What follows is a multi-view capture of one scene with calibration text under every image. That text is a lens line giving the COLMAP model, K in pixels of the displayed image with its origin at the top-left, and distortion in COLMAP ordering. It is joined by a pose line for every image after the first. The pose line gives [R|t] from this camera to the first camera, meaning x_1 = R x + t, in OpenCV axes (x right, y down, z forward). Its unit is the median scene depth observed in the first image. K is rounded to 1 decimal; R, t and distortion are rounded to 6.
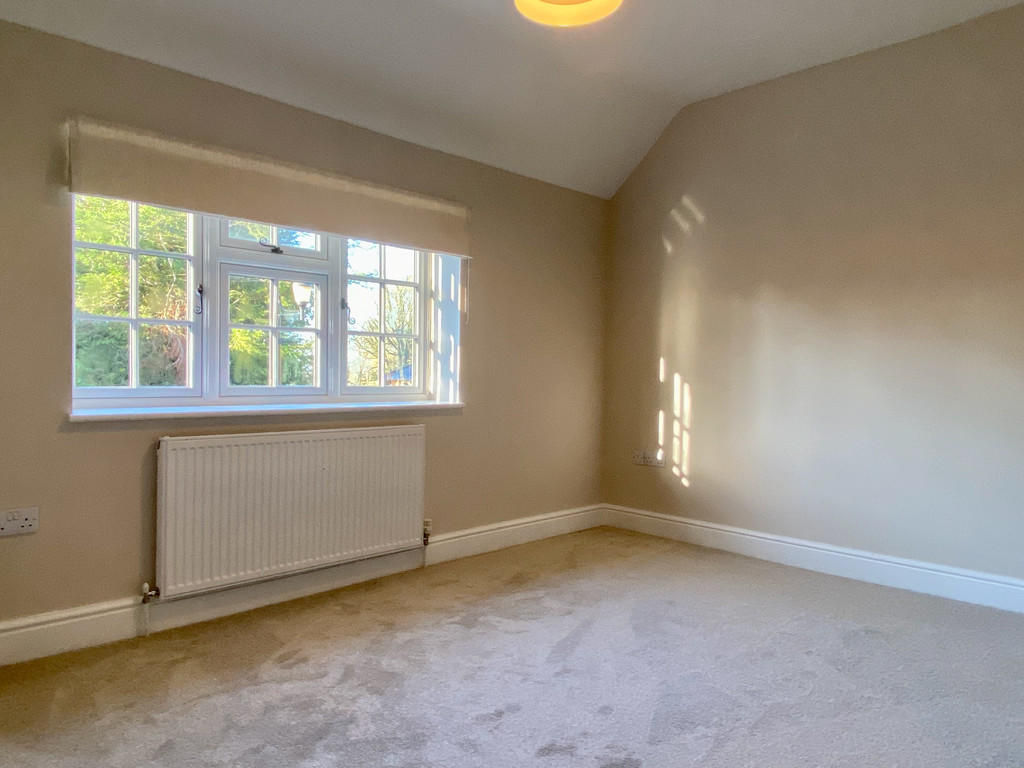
lens RADIAL K [[690.3, 0, 512.0], [0, 690.3, 384.0], [0, 0, 1]] dist [0.081883, -0.100405]
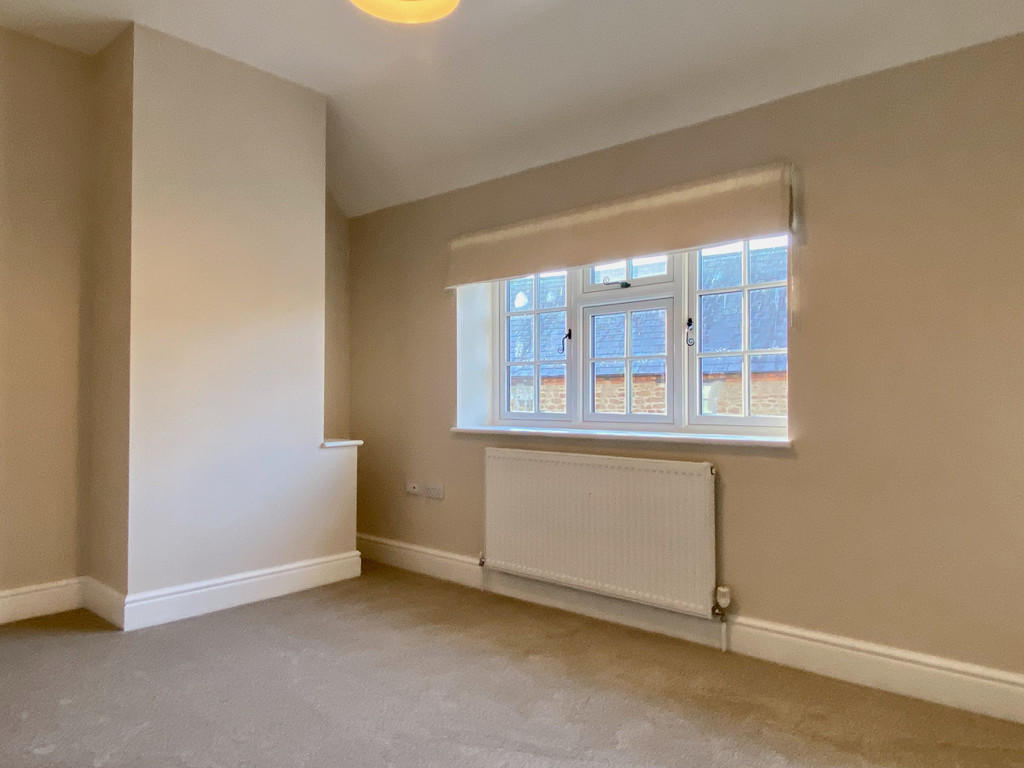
lens RADIAL K [[690.3, 0, 512.0], [0, 690.3, 384.0], [0, 0, 1]] dist [0.081883, -0.100405]
pose [[0.079136, -0.042868, -0.995942, 0.709011], [-0.022608, 0.998741, -0.044785, 0.009273], [0.996607, 0.026060, 0.078067, 0.774344]]
